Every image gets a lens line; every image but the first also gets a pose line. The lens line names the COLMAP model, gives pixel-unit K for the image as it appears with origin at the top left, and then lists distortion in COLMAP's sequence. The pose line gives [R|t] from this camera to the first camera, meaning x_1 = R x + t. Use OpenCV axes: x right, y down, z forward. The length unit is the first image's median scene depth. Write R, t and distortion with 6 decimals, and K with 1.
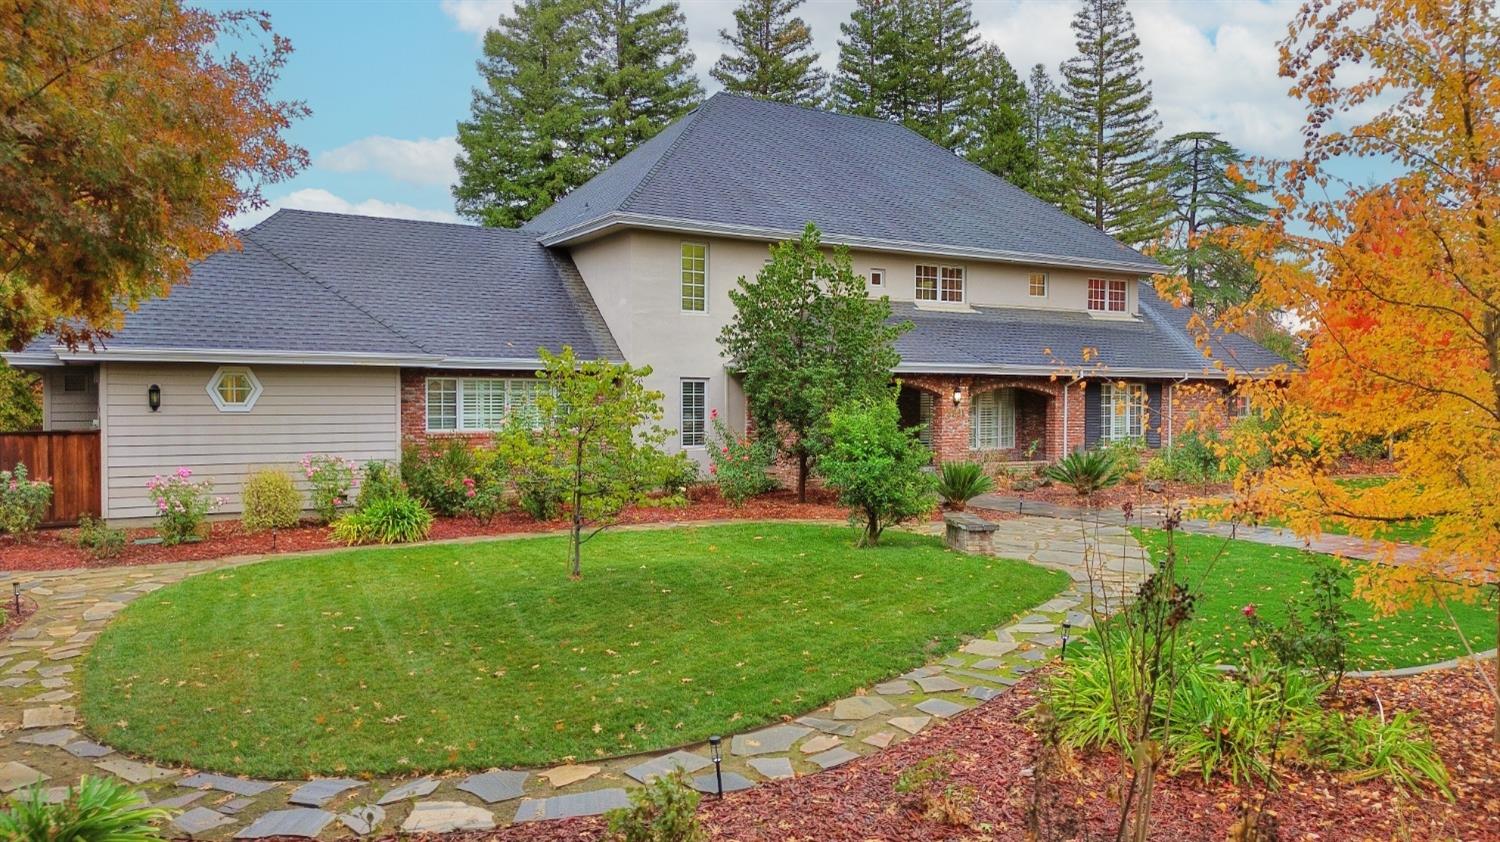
lens RADIAL K [[1117.7, 0, 750.0], [0, 1117.7, 421.0], [0, 0, 1]] dist [0.076150, -0.001514]
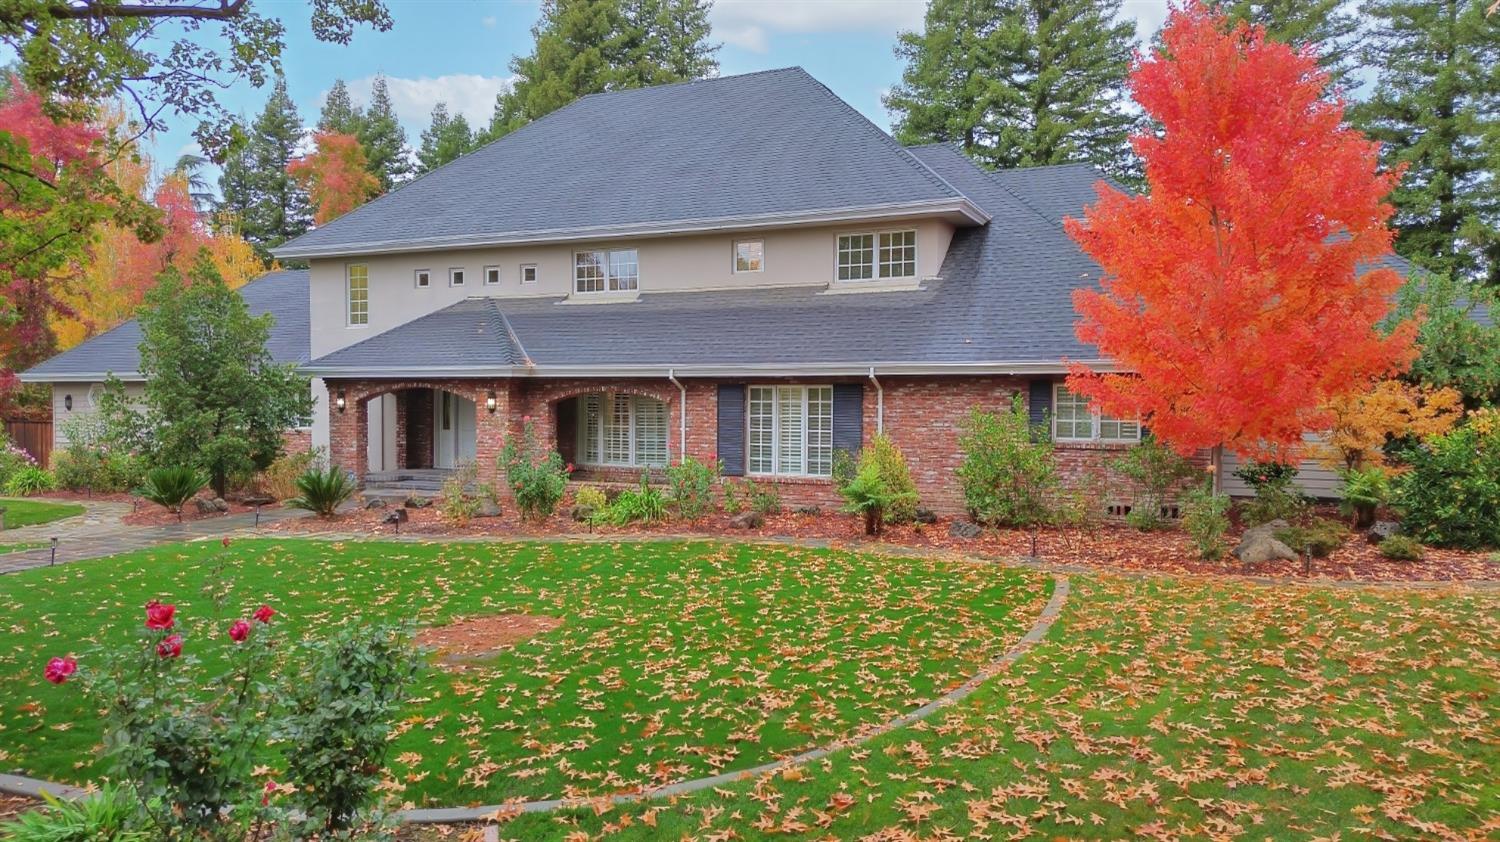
lens RADIAL K [[1117.7, 0, 750.0], [0, 1117.7, 421.0], [0, 0, 1]] dist [0.076150, -0.001514]
pose [[0.528681, 0.014748, -0.848692, 0.835145], [-0.019972, 0.999788, 0.004932, -0.012770], [0.848586, 0.014343, 0.528864, 0.564213]]
